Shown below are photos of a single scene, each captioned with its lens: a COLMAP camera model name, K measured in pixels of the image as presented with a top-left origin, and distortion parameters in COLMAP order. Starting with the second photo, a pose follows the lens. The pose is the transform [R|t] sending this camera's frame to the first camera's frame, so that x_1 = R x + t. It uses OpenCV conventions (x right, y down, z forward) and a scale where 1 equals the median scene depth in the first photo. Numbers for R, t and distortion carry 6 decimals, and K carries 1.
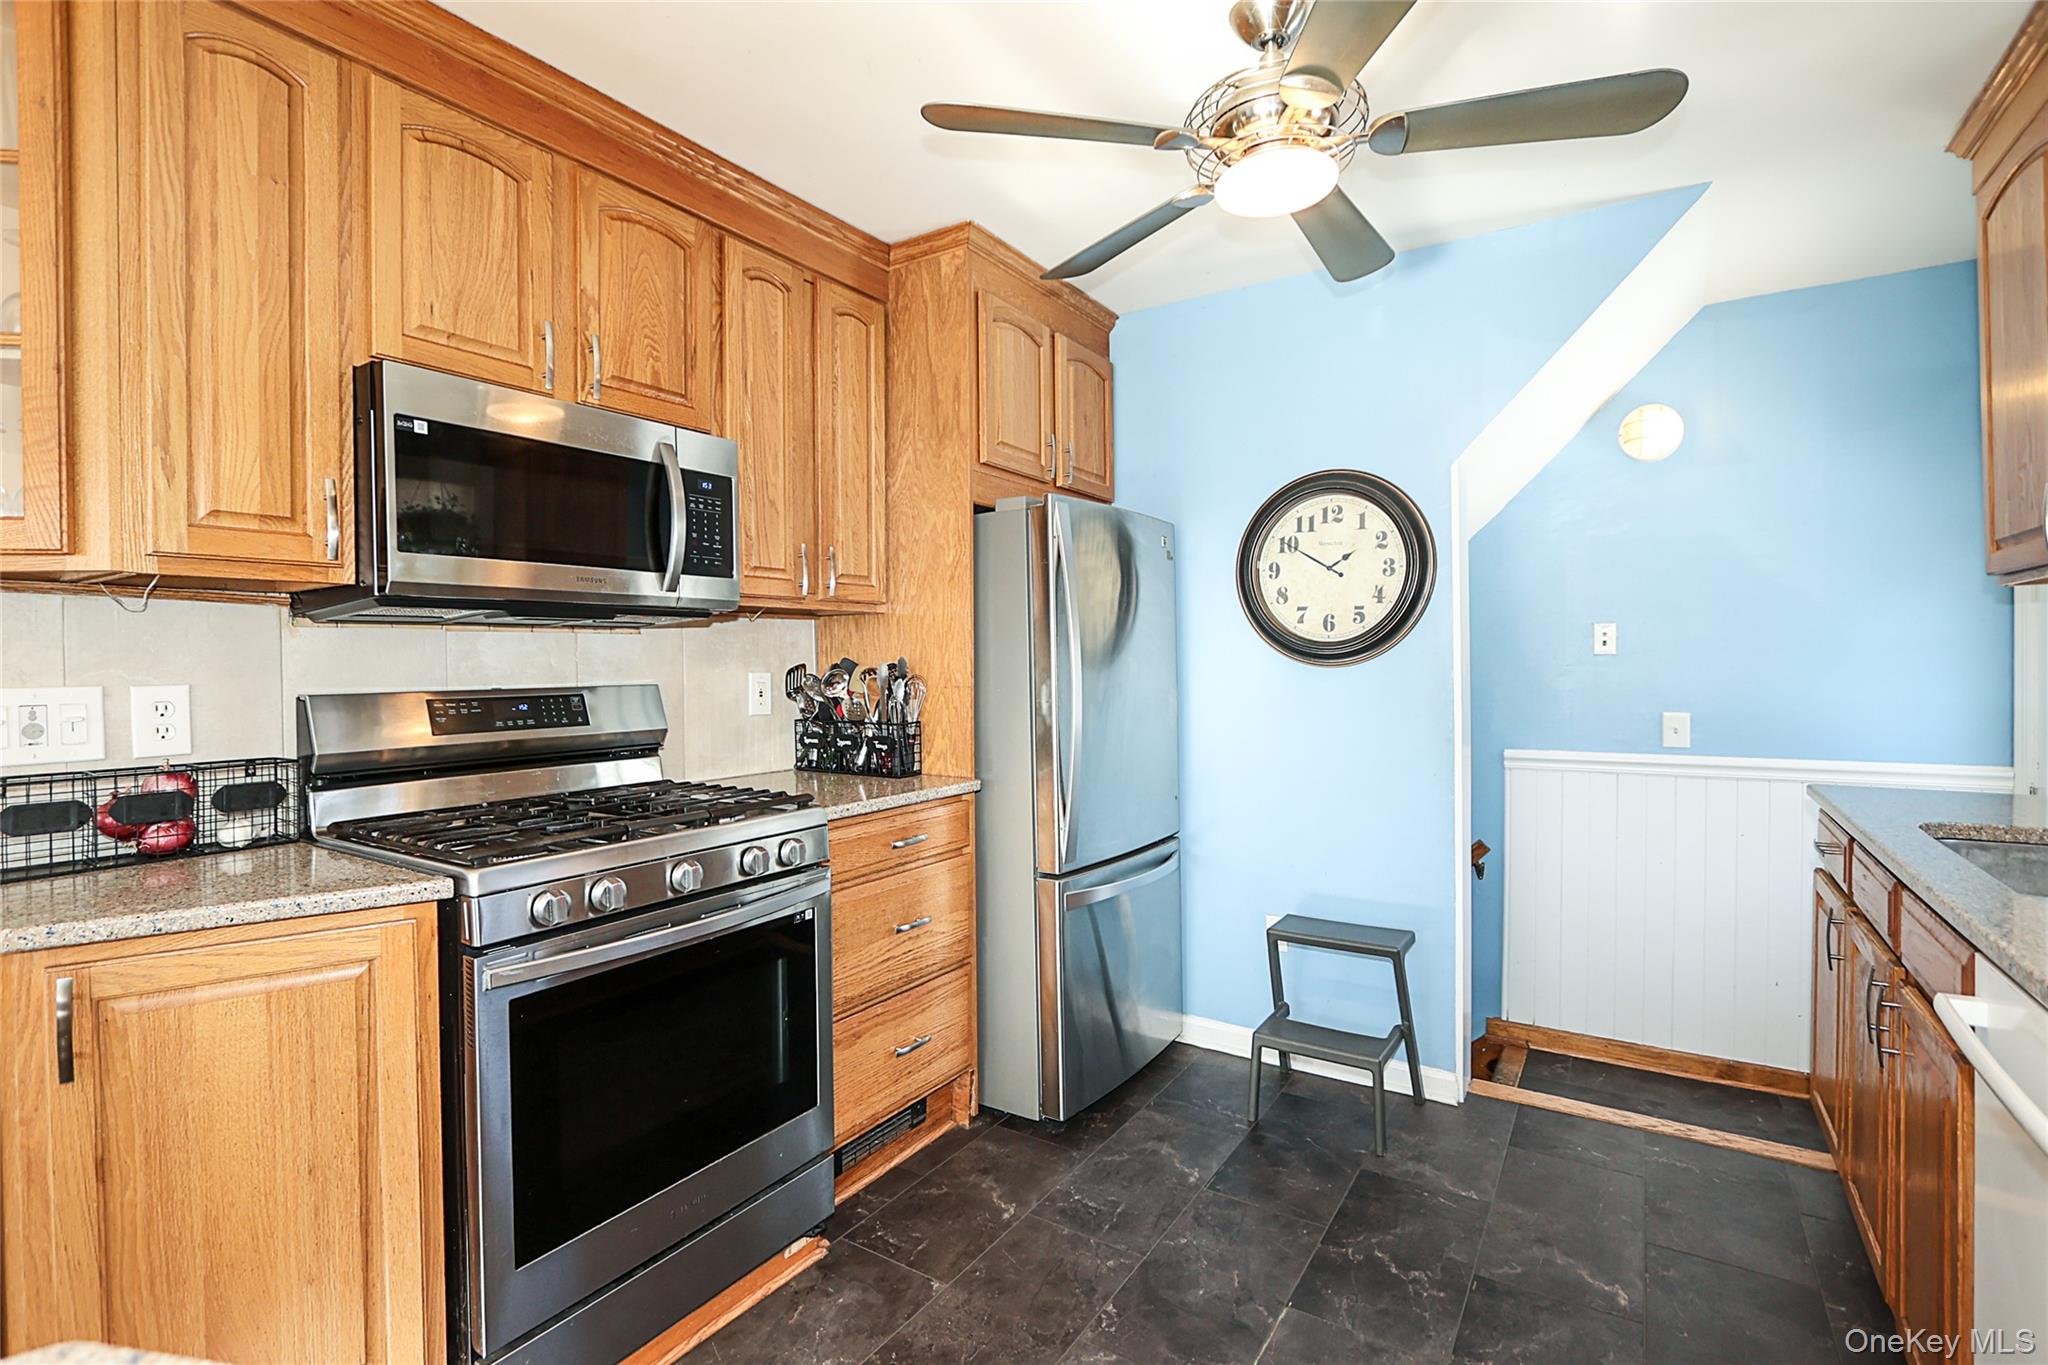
lens RADIAL K [[934.5, 0, 1015.6], [0, 934.5, 669.6], [0, 0, 1]] dist [-0.019097, 0.000144]
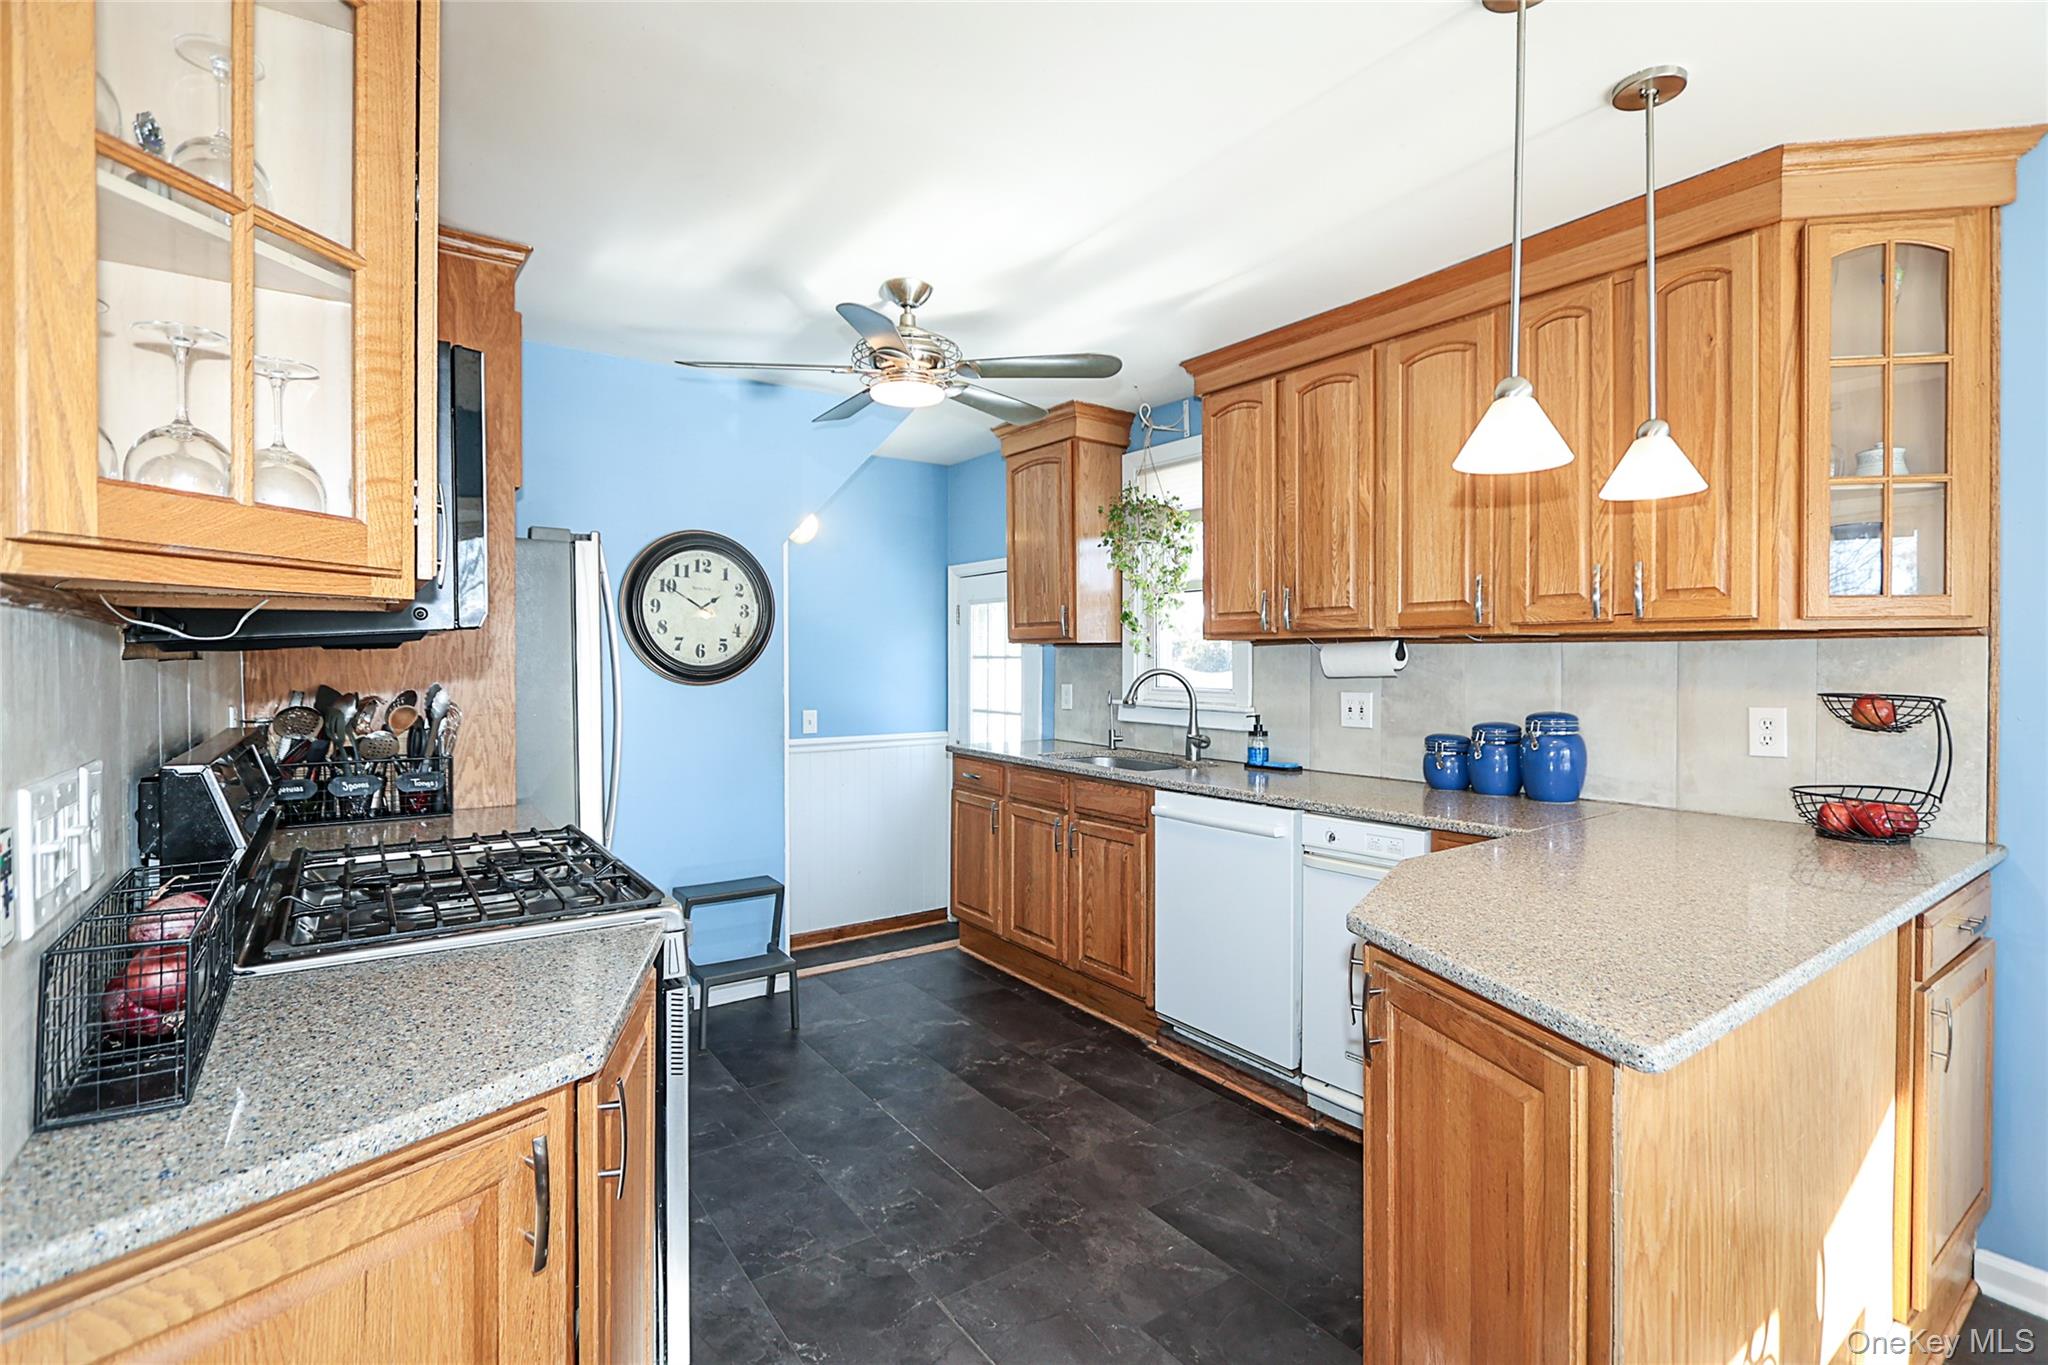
lens RADIAL K [[934.5, 0, 1015.6], [0, 934.5, 669.6], [0, 0, 1]] dist [-0.019097, 0.000144]
pose [[0.372833, -0.001030, 0.927898, -0.683285], [0.003064, 0.999995, -0.000121, -0.023037], [-0.927893, 0.002888, 0.372835, 0.125909]]
